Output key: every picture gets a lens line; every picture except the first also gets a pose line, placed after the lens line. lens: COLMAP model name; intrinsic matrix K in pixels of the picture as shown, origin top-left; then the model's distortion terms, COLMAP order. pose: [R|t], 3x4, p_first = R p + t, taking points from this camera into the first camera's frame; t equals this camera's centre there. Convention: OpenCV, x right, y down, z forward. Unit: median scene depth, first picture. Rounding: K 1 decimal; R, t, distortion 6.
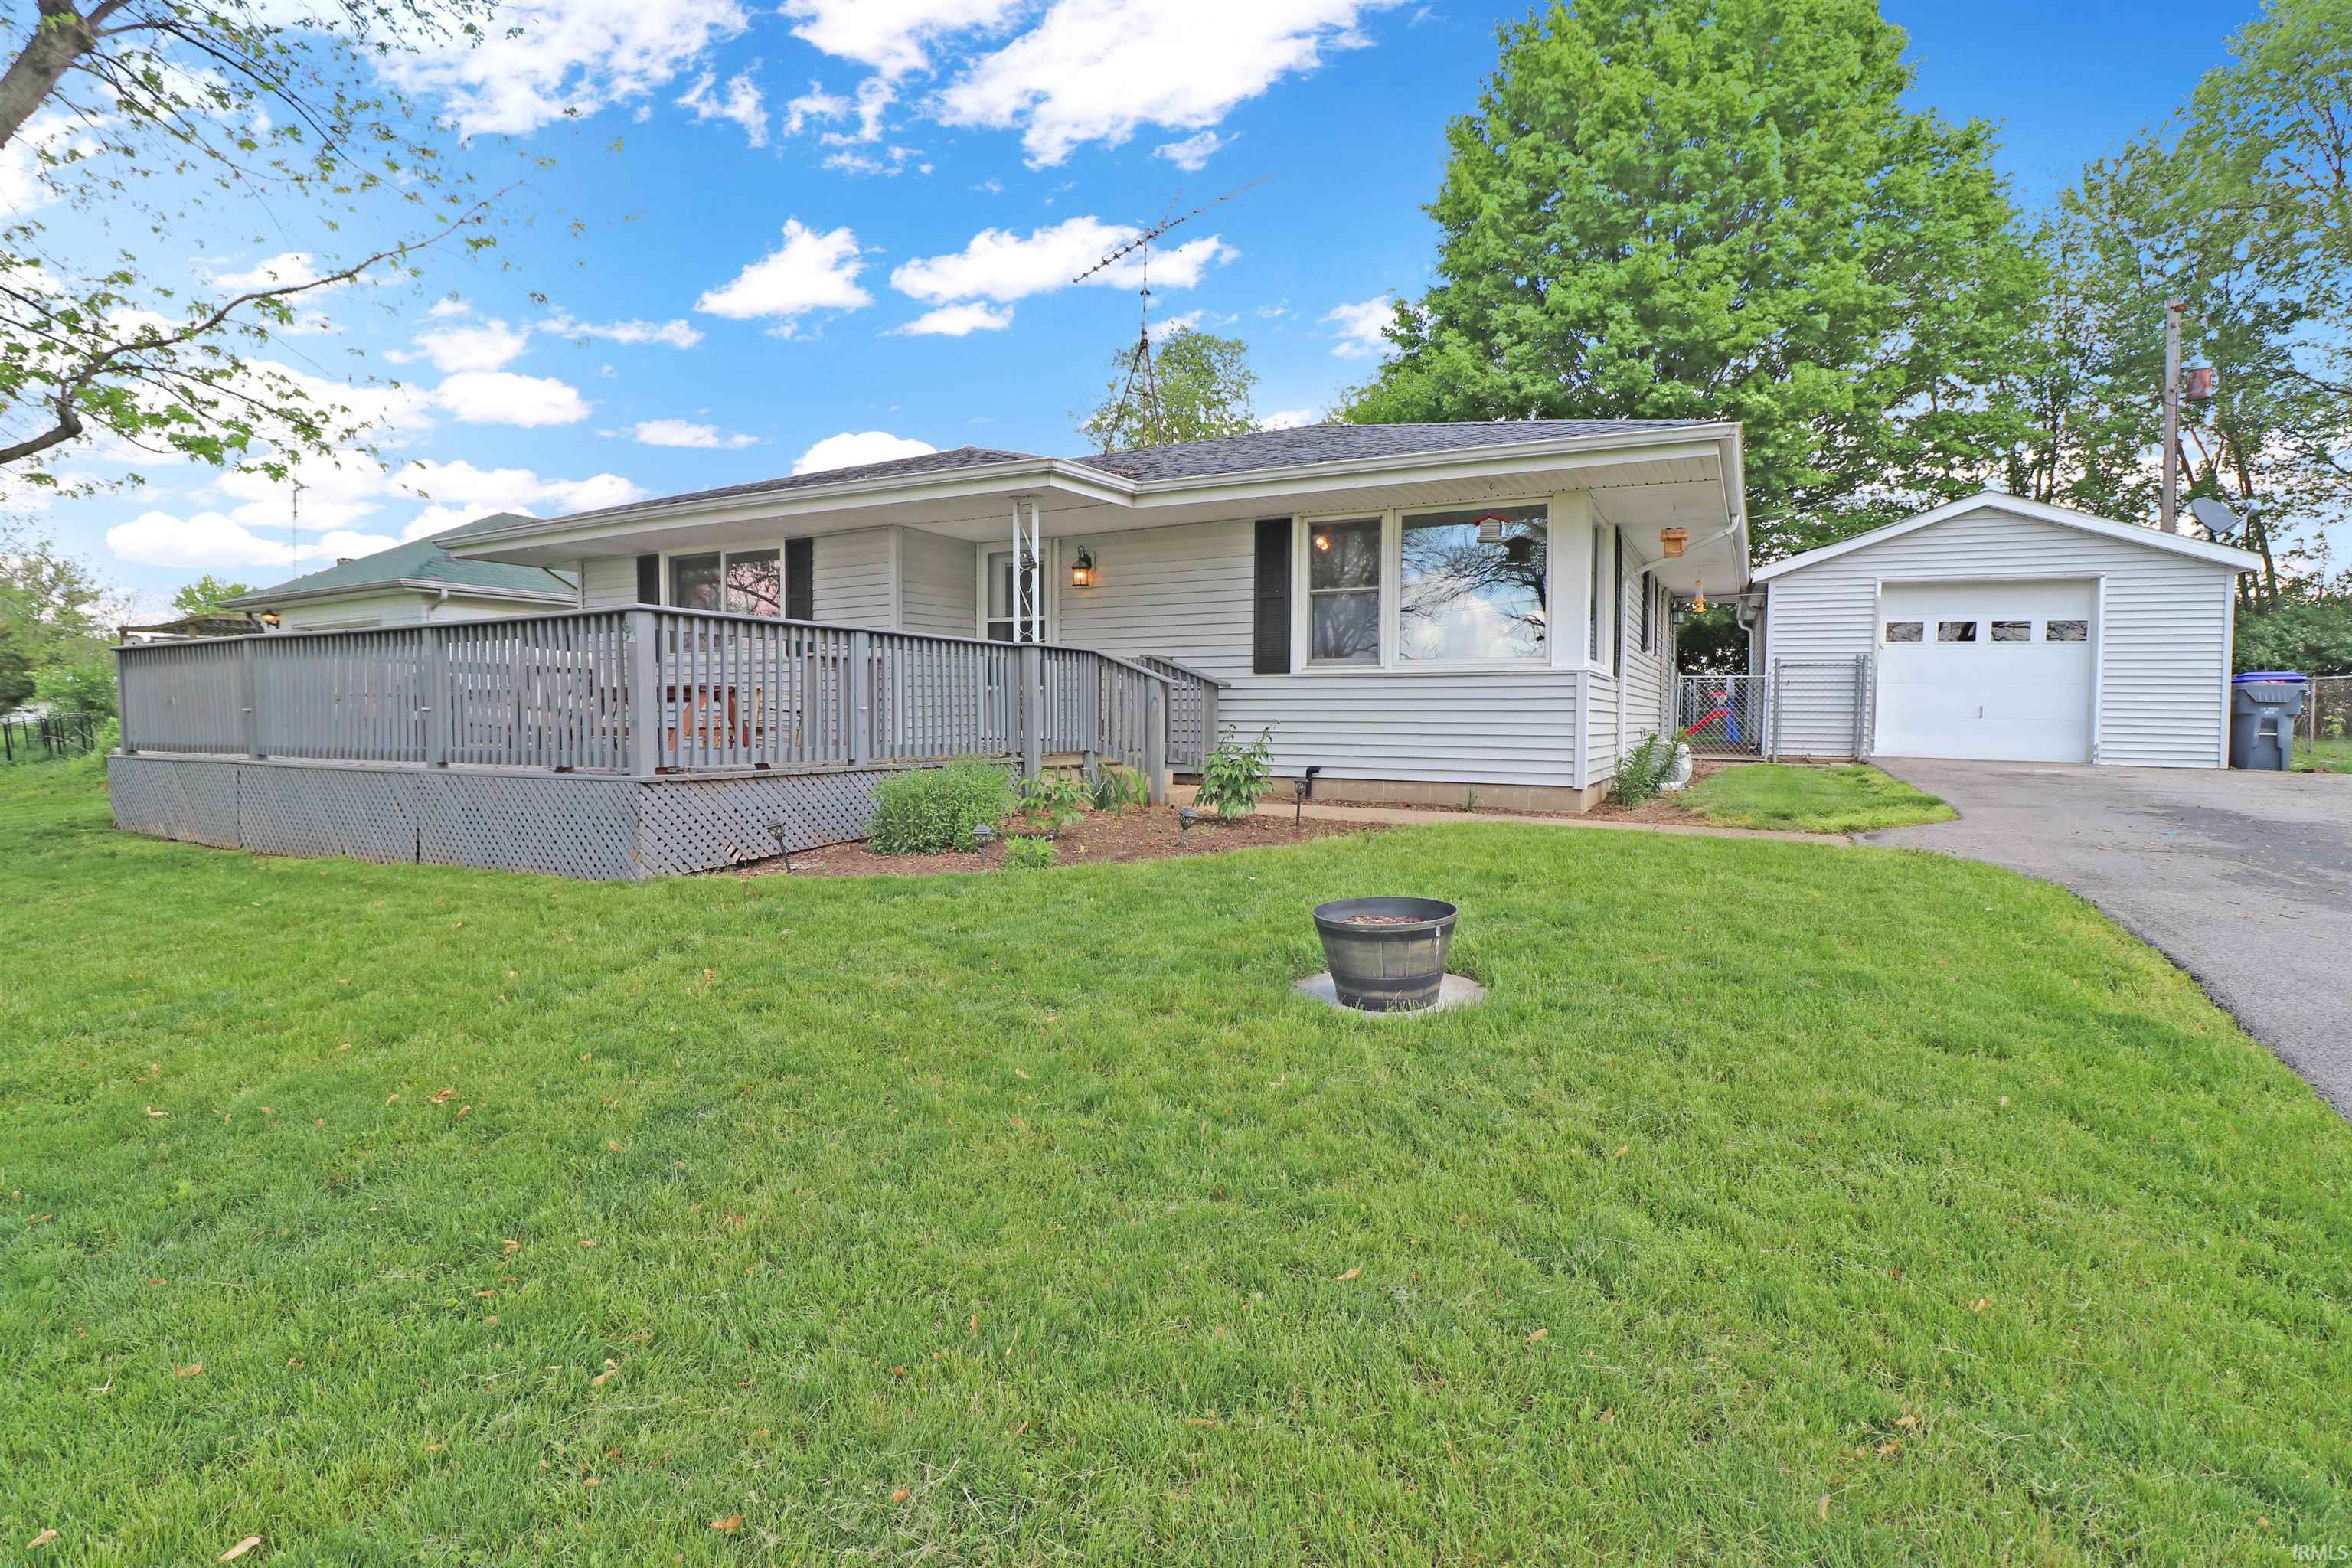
lens RADIAL K [[1078.3, 0, 1176.0], [0, 1078.3, 784.0], [0, 0, 1]] dist [0.000342, -0.000144]
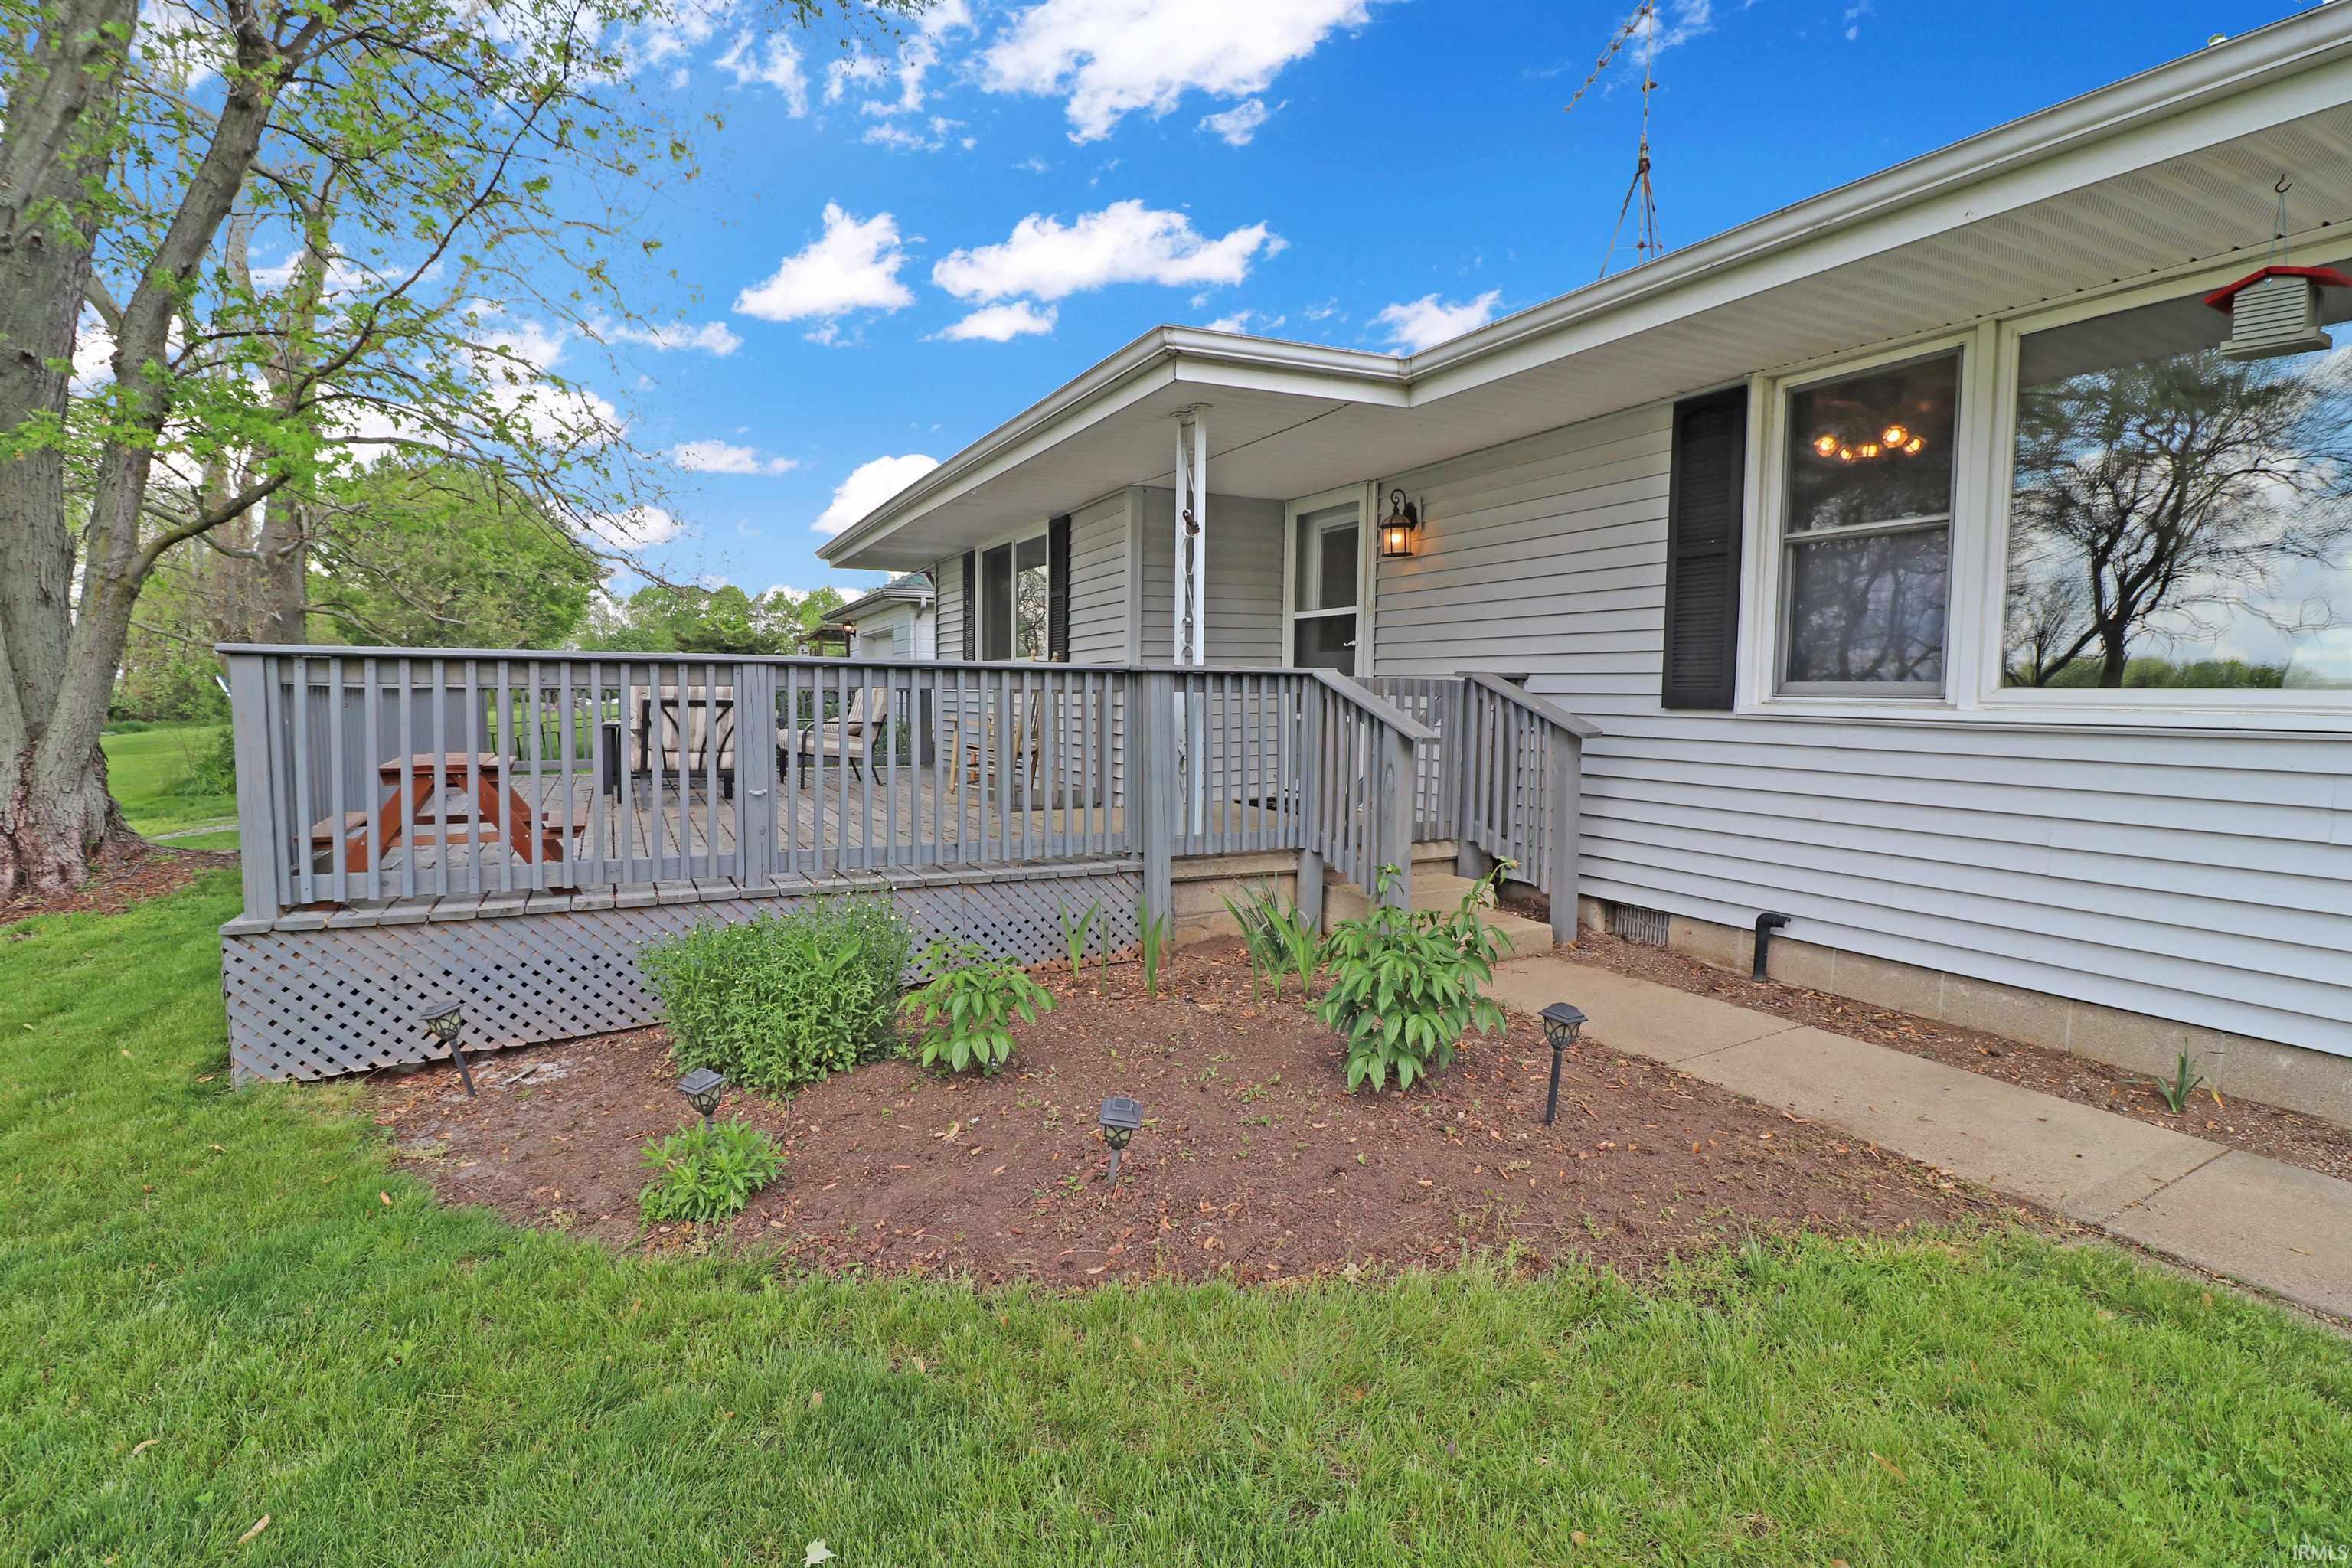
lens RADIAL K [[1102.5, 0, 1176.0], [0, 1102.5, 784.0], [0, 0, 1]] dist [-0.011899, -0.000211]
pose [[0.828139, 0.049597, -0.558324, 0.175566], [-0.040770, 0.998769, 0.028251, -0.074306], [0.559038, -0.000633, 0.829142, 0.457028]]
